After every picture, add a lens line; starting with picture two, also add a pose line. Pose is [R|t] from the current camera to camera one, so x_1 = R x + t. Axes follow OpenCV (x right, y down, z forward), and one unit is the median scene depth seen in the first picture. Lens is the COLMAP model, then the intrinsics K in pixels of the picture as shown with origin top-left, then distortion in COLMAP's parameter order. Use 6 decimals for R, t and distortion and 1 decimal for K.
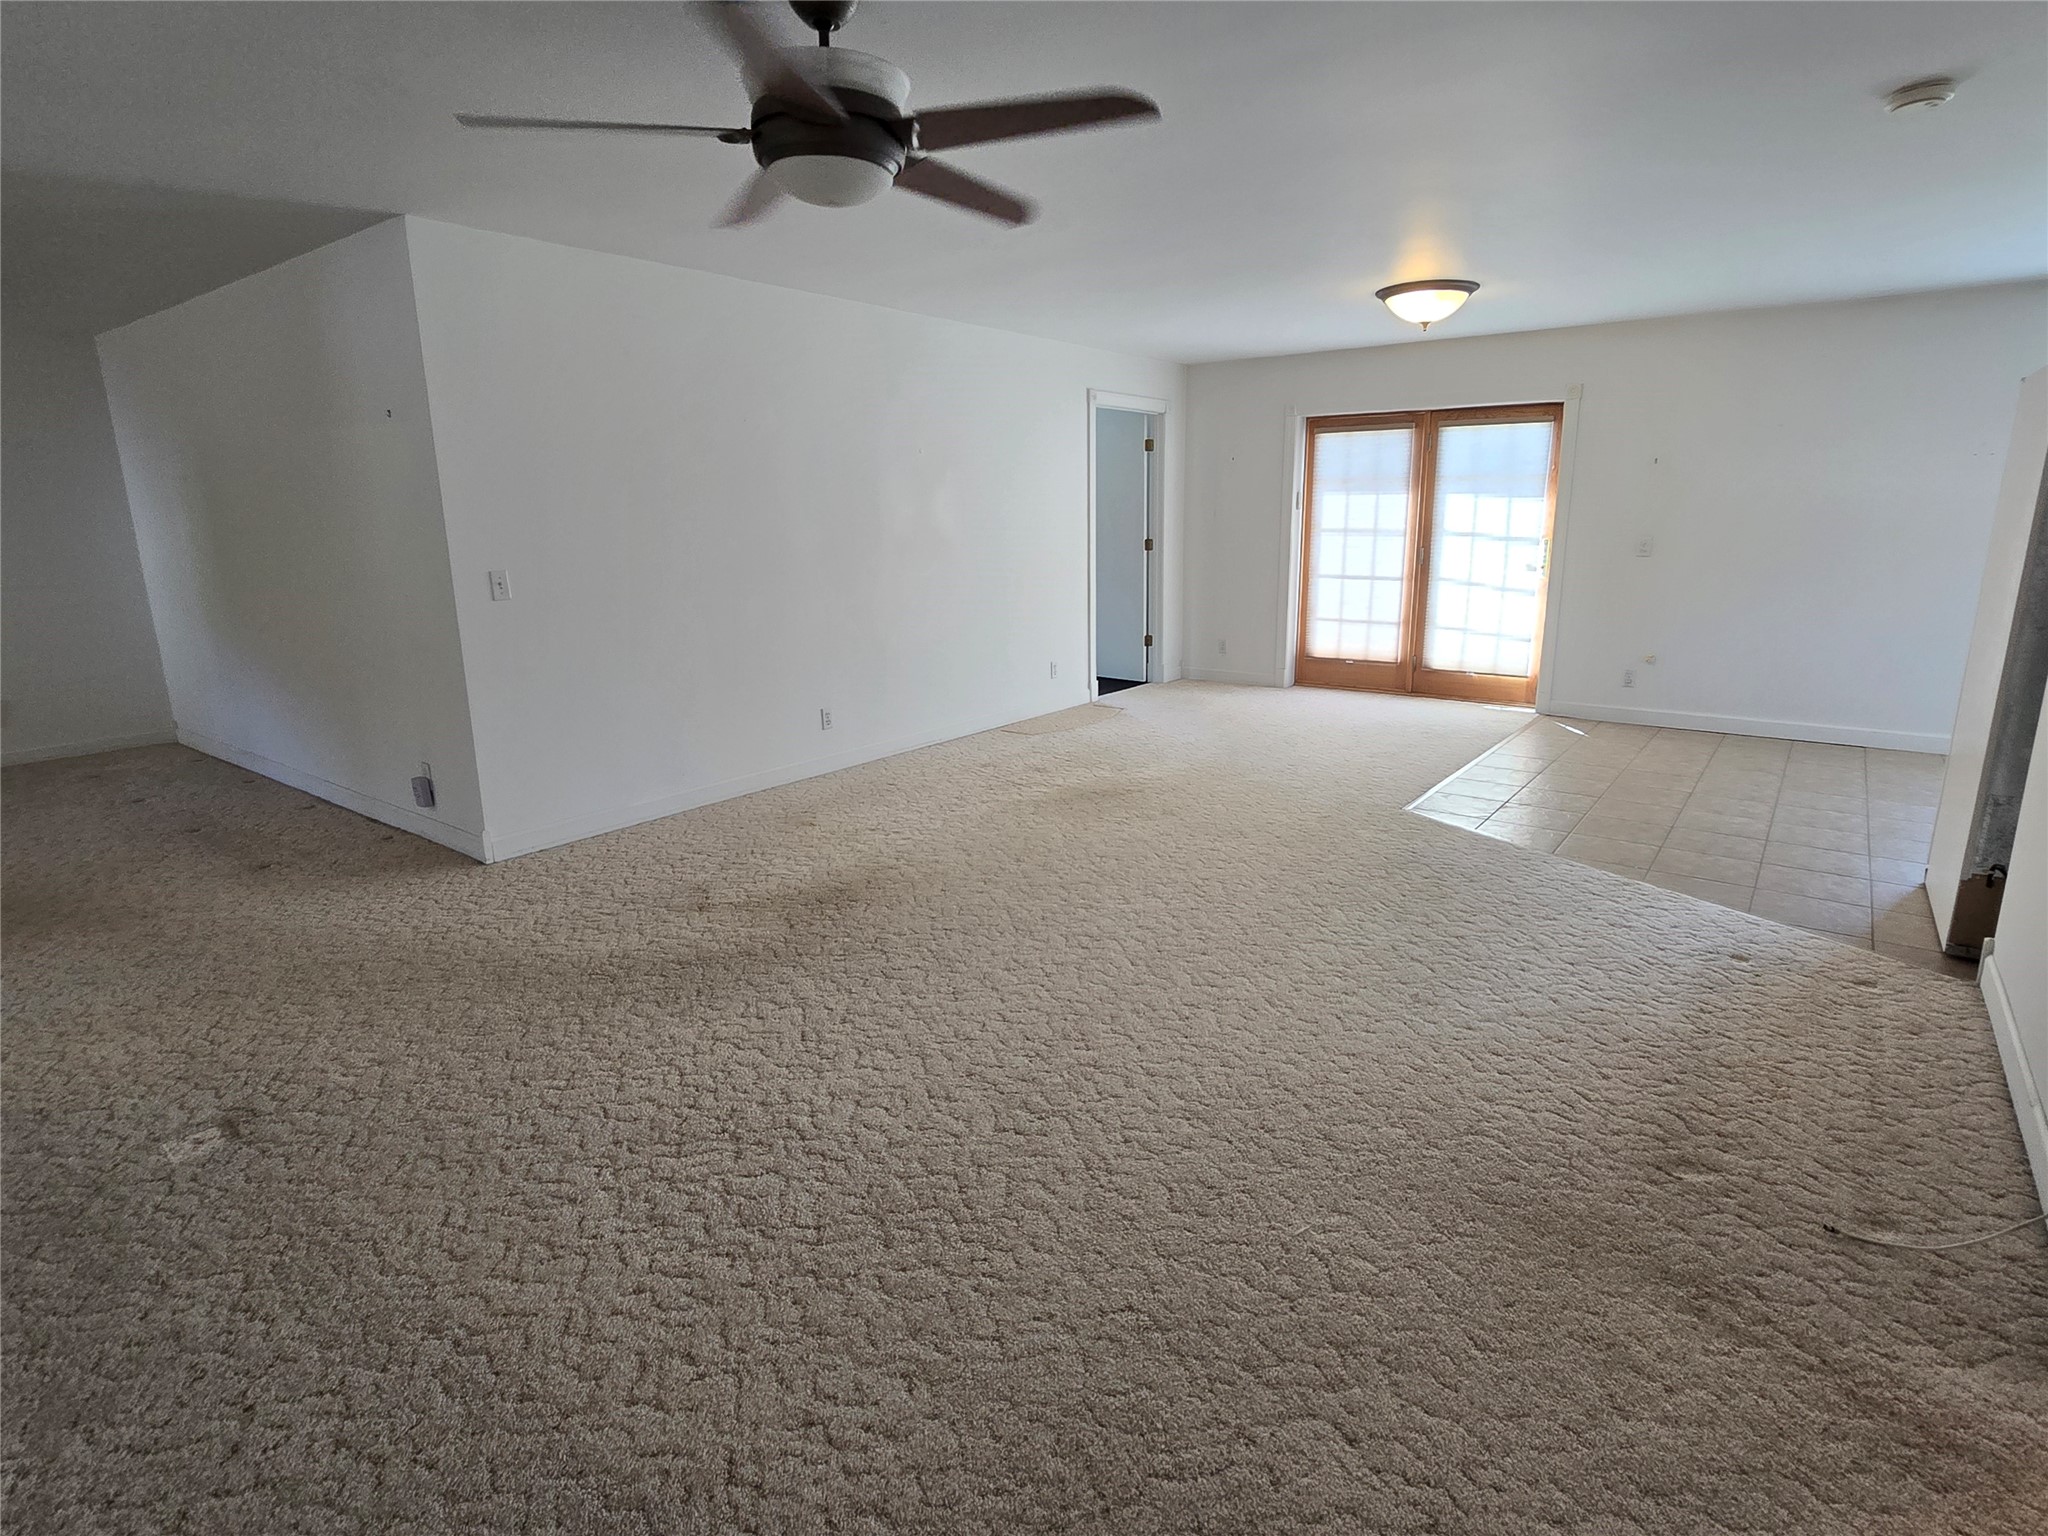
lens RADIAL K [[1044.8, 0, 1026.2], [0, 1044.8, 753.5], [0, 0, 1]] dist [0.000943, -0.000341]
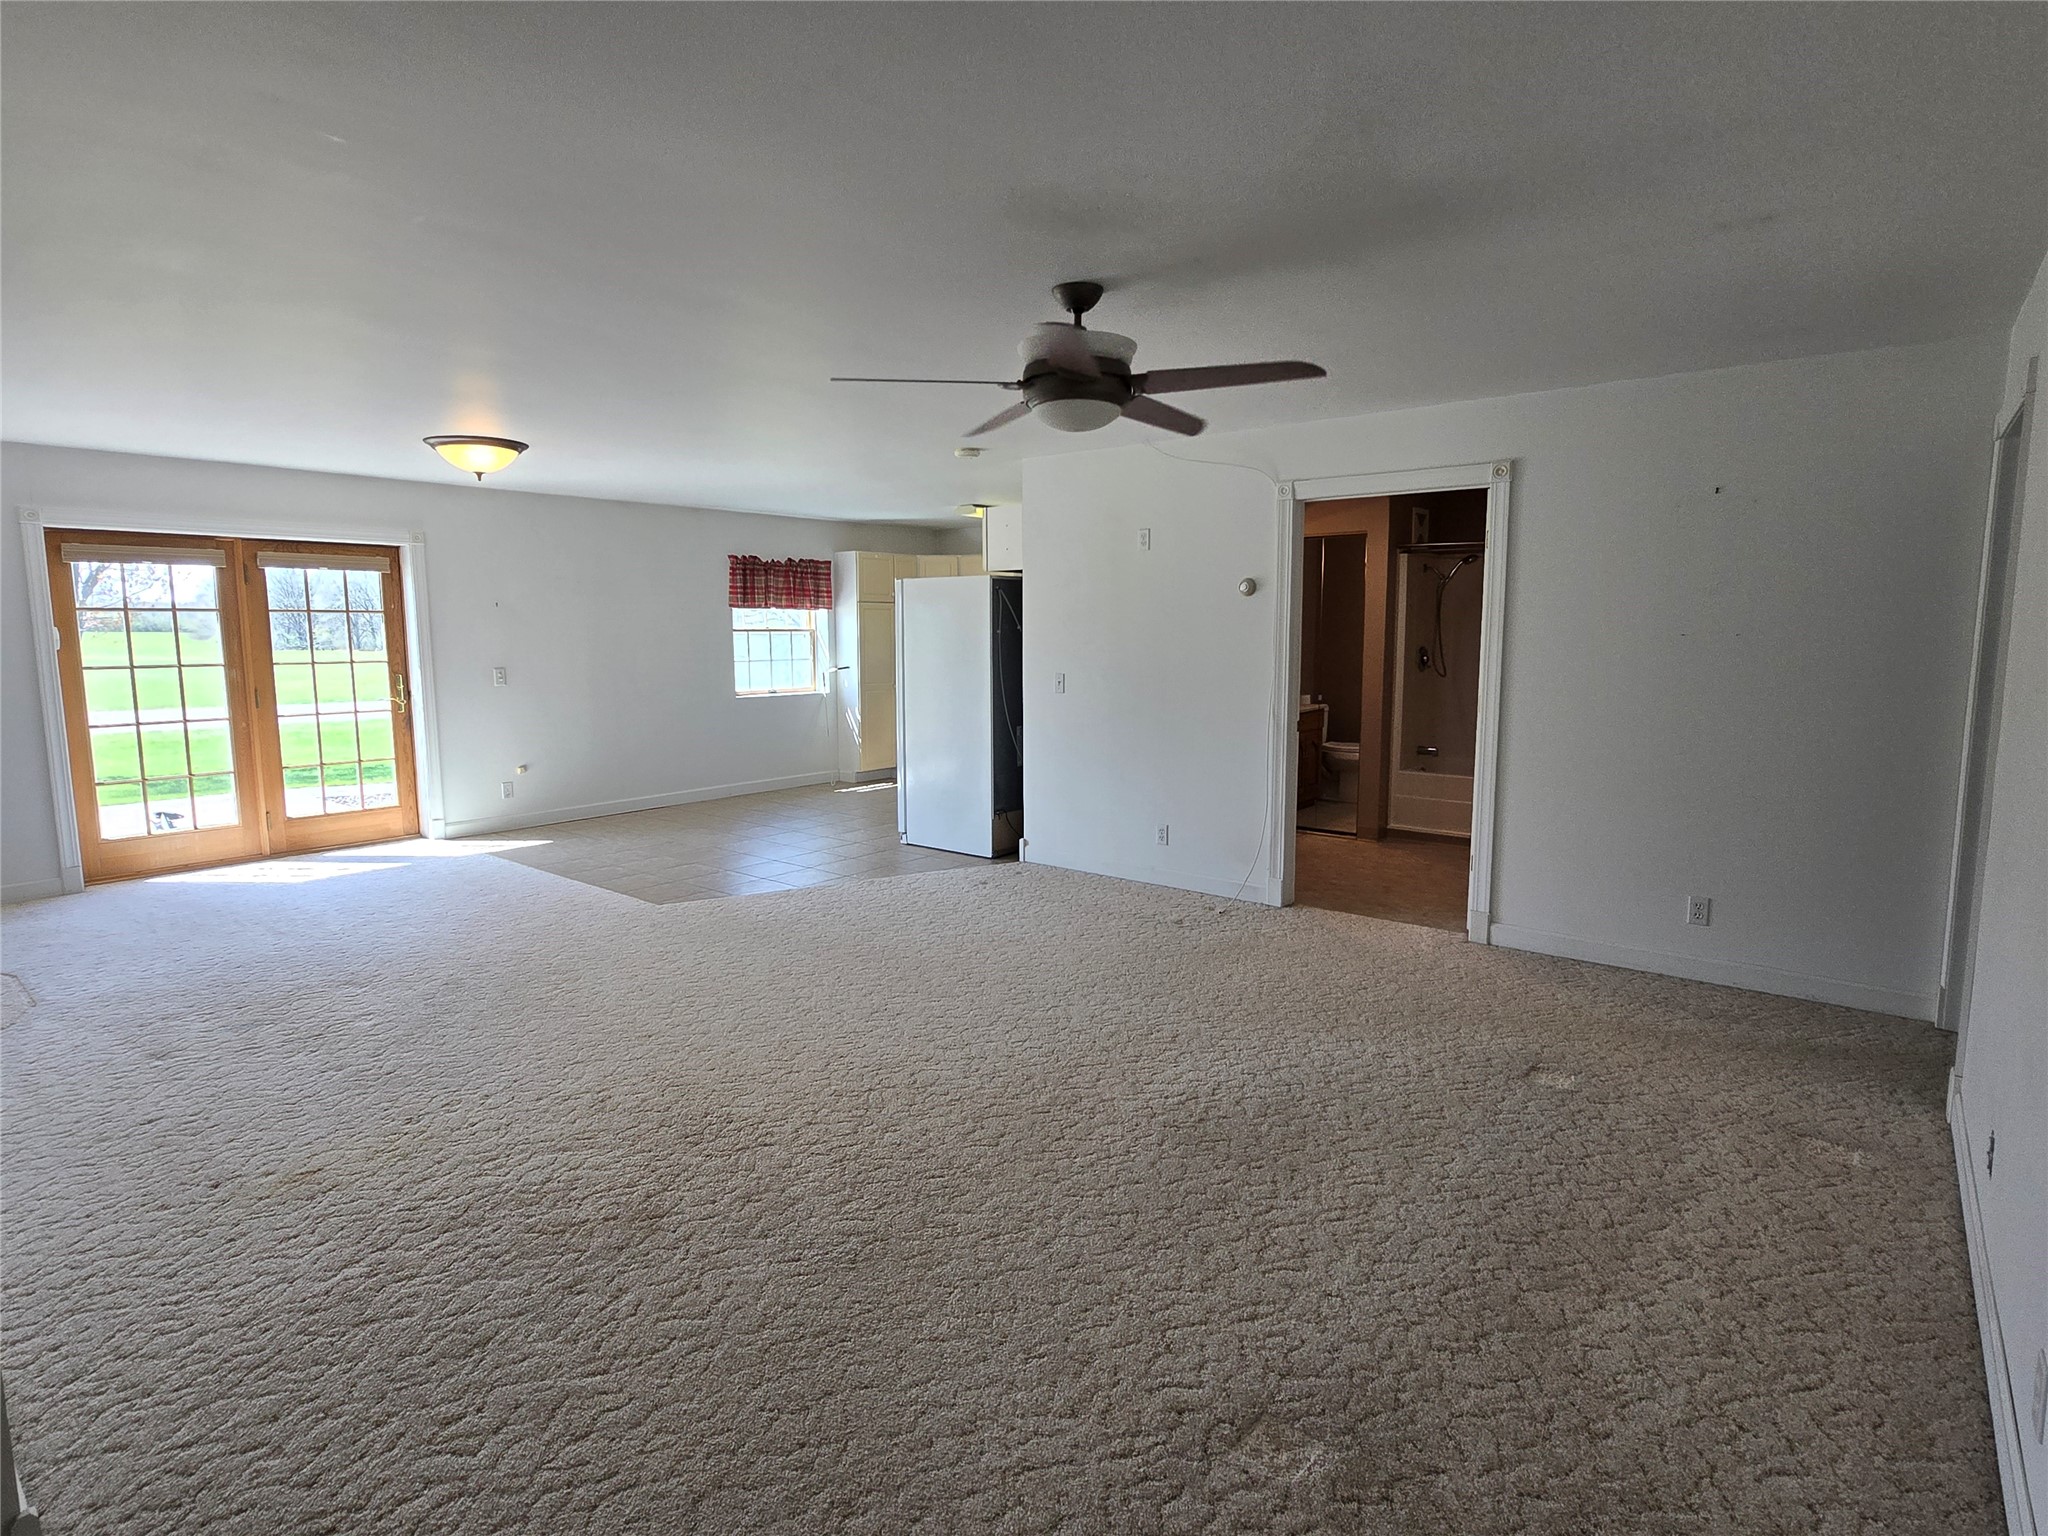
lens RADIAL K [[1044.8, 0, 1026.2], [0, 1044.8, 753.5], [0, 0, 1]] dist [0.000943, -0.000341]
pose [[0.029287, -0.096571, 0.994895, -0.474836], [0.239143, 0.967094, 0.086832, -0.070954], [-0.970542, 0.235380, 0.051418, 0.332102]]
